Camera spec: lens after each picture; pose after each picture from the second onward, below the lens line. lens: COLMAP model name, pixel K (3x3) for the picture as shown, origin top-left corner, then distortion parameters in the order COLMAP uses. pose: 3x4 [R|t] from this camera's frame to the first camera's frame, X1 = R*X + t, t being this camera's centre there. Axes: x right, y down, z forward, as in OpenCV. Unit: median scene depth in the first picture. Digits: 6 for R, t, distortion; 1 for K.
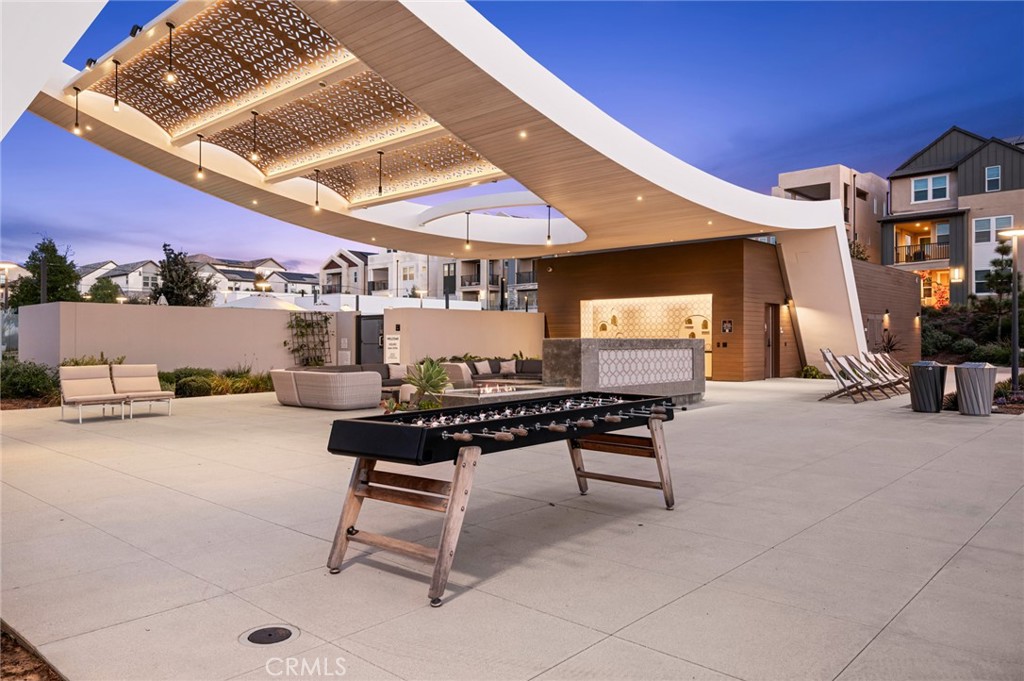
lens RADIAL K [[724.2, 0, 513.4], [0, 724.2, 340.0], [0, 0, 1]] dist [-0.001358, -0.000329]
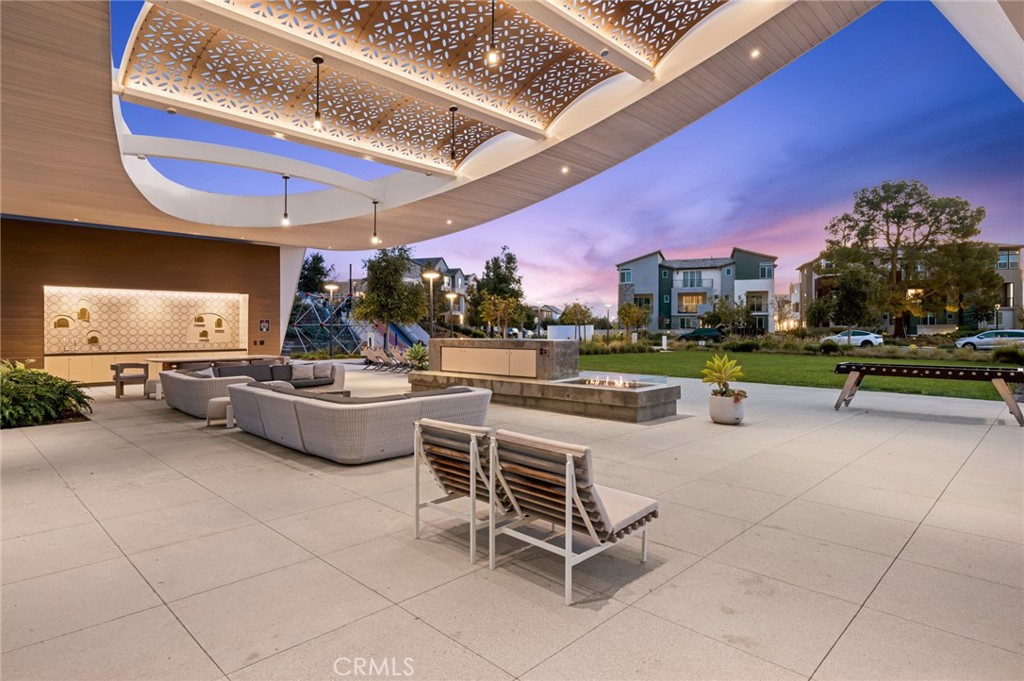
lens RADIAL K [[562.0, 0, 512.8], [0, 562.0, 337.4], [0, 0, 1]] dist [0.000096, 0.000113]
pose [[0.047251, -0.010216, 0.998831, -0.480623], [0.001190, 0.999948, 0.010171, -0.008706], [-0.998882, 0.000708, 0.047261, 0.546563]]
